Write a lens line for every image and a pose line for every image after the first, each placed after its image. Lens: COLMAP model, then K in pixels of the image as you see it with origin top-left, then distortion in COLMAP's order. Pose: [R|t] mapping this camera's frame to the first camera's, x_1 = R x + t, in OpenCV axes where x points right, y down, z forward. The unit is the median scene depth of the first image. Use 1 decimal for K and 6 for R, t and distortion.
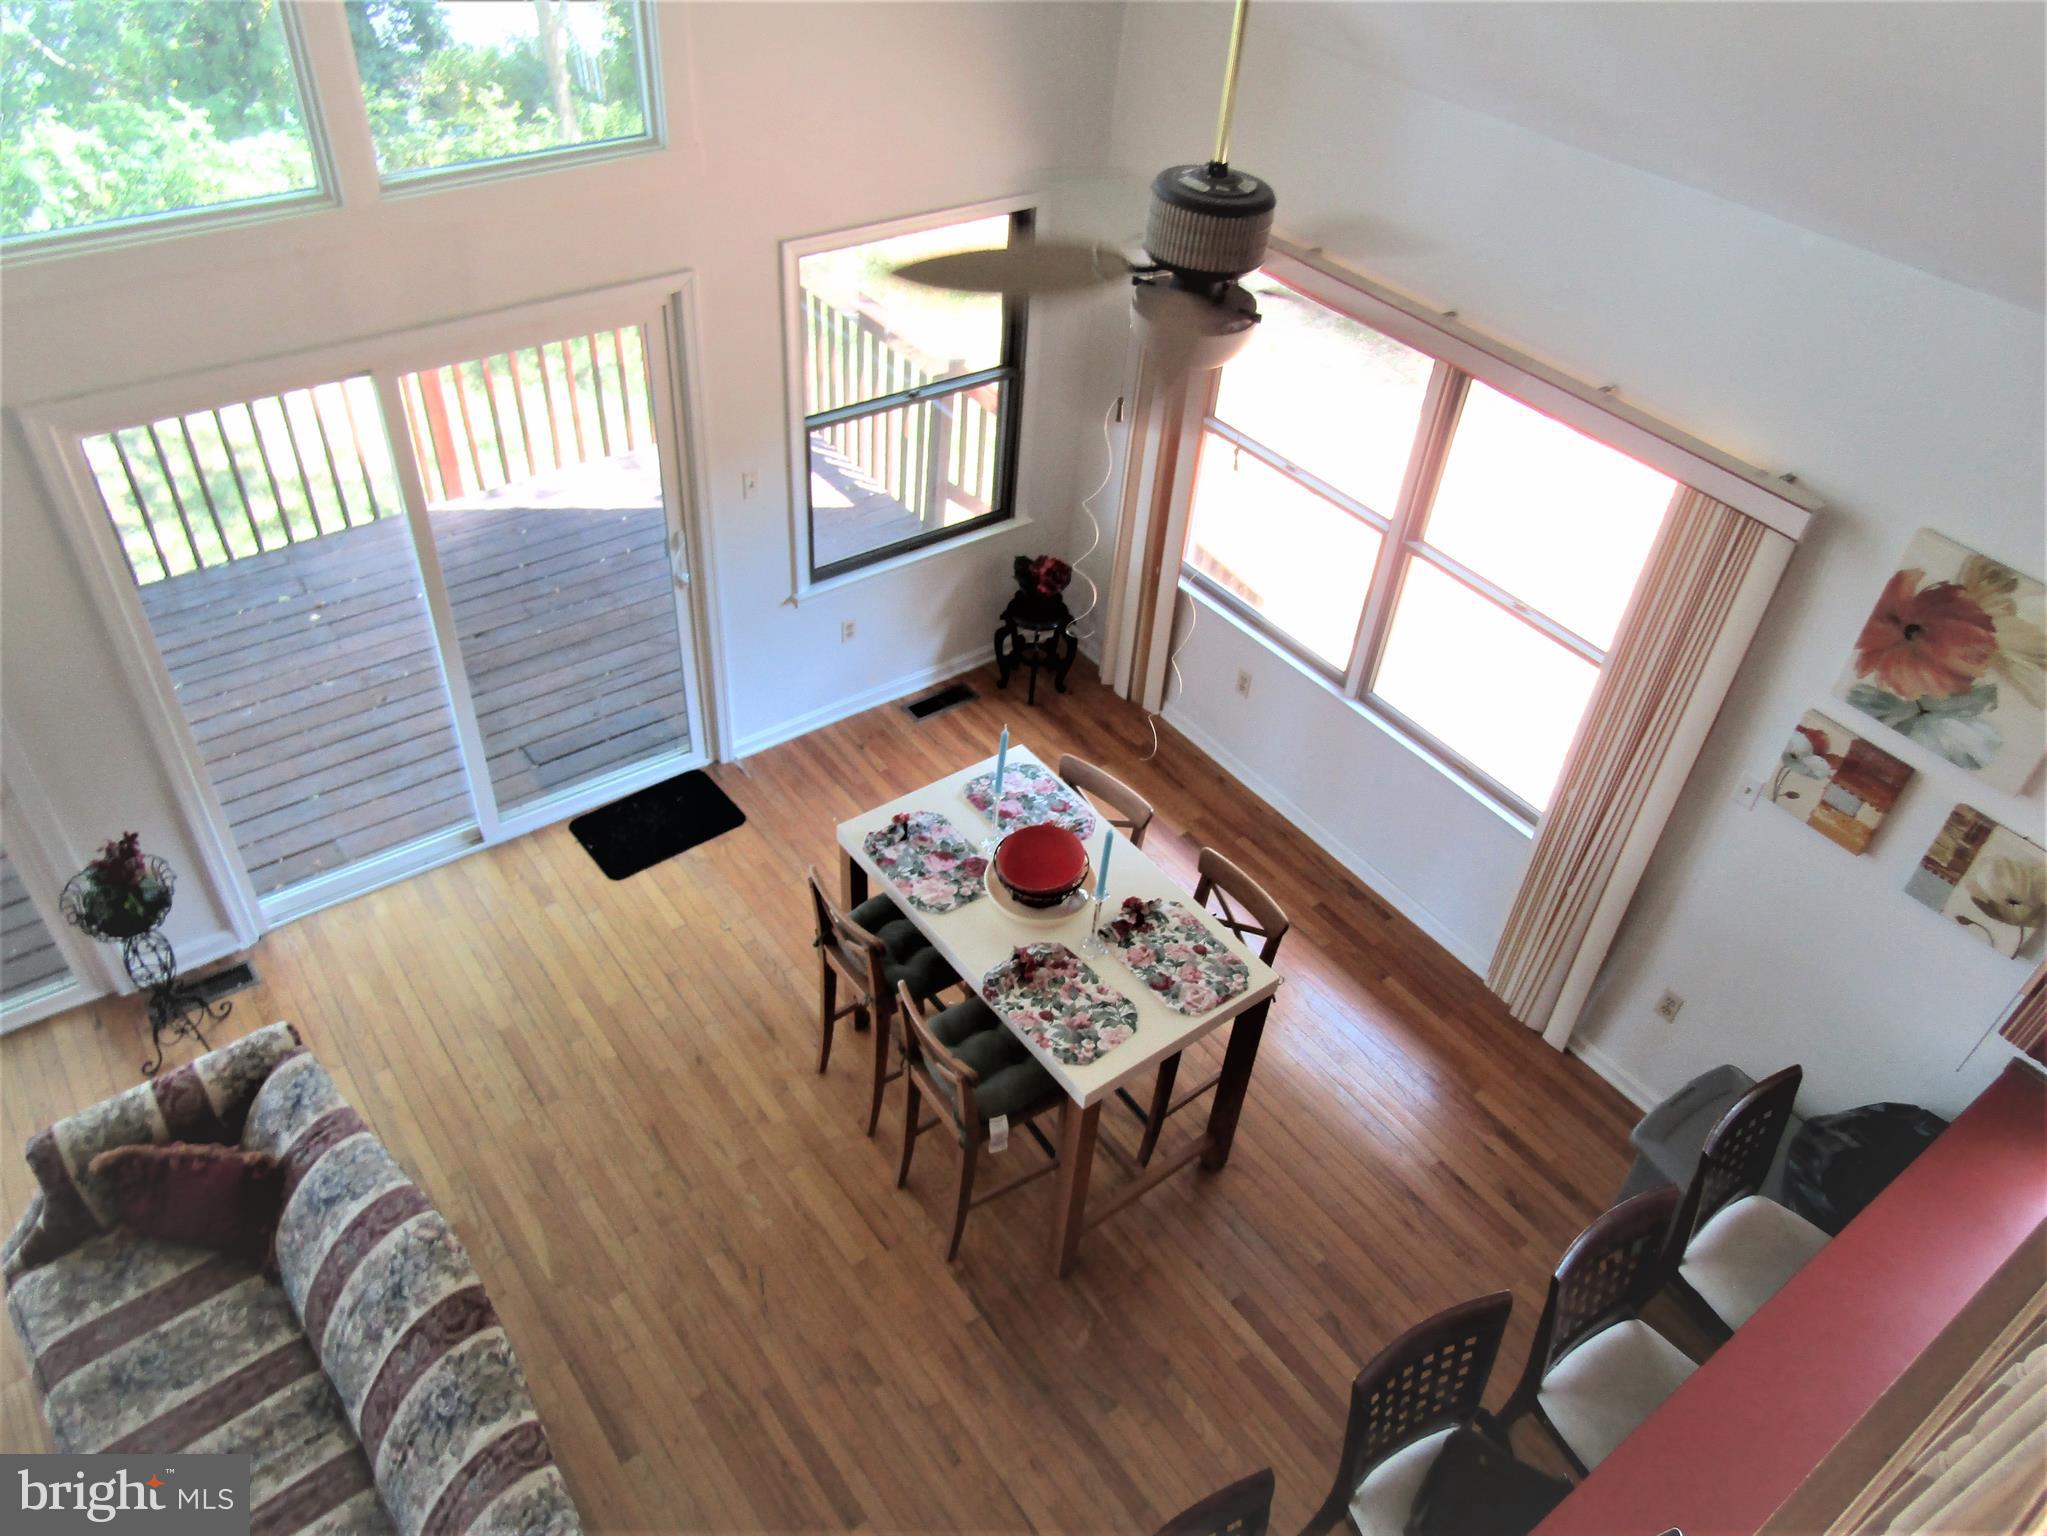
lens RADIAL K [[1448.6, 0, 1016.9], [0, 1448.6, 766.0], [0, 0, 1]] dist [-0.011104, 0.000985]
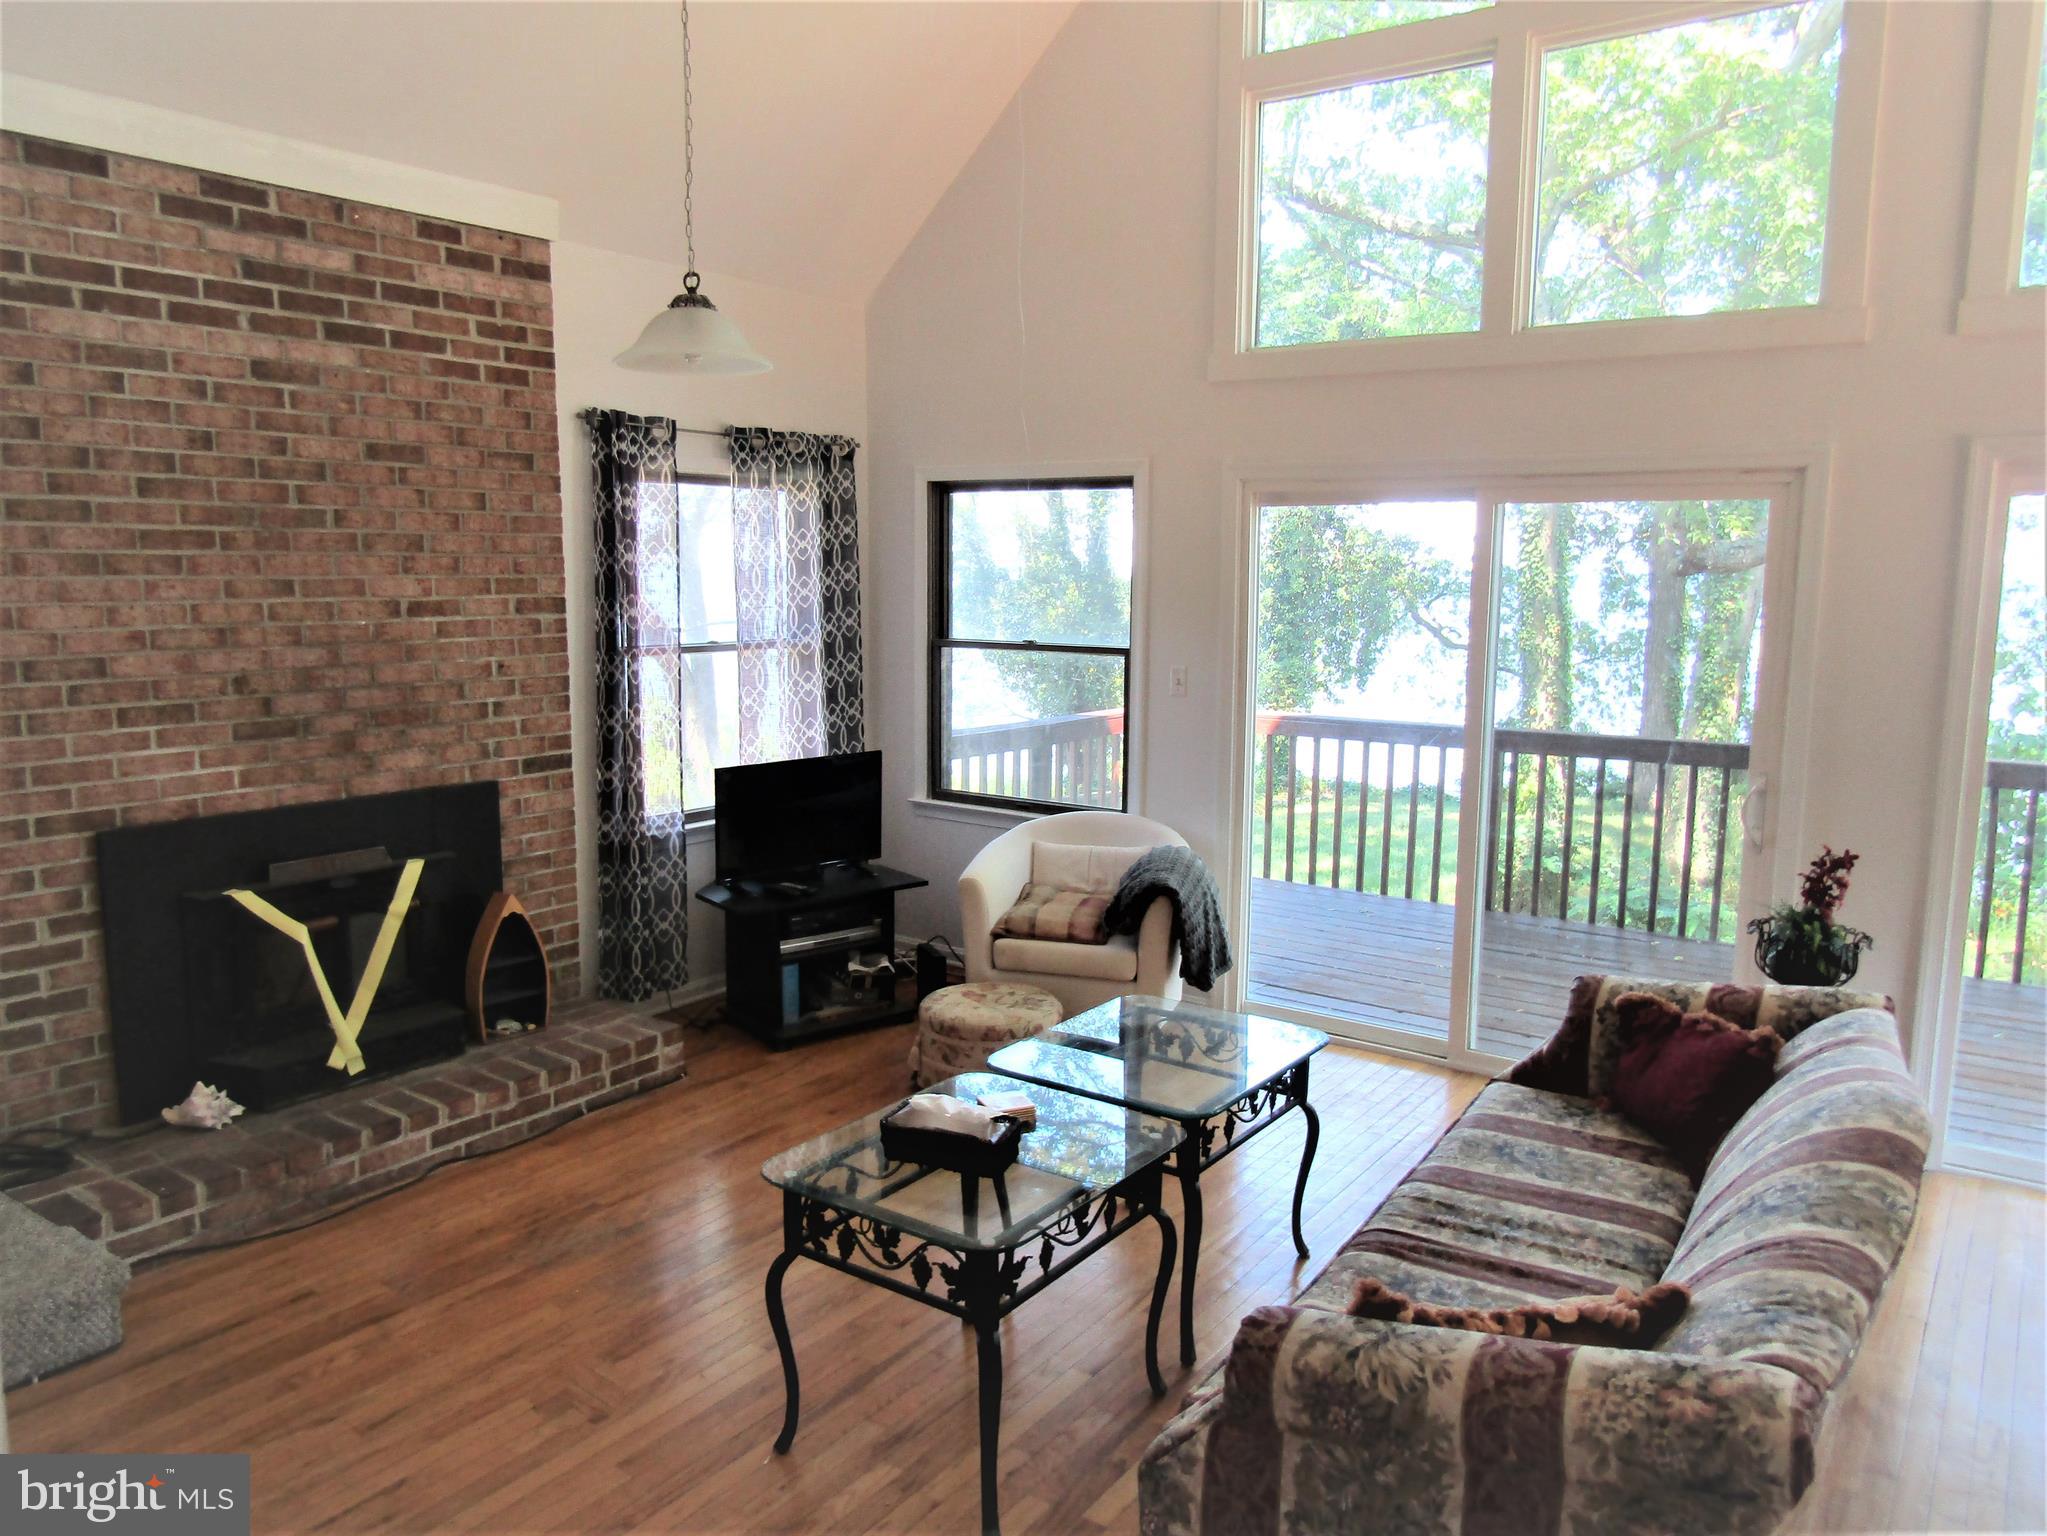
lens RADIAL K [[1448.6, 0, 1021.2], [0, 1448.6, 768.5], [0, 0, 1]] dist [-0.011104, 0.000985]
pose [[0.301322, 0.074152, -0.950635, 0.102511], [-0.612551, 0.779095, -0.133388, 0.488210], [0.730744, 0.622505, 0.280180, 0.350695]]
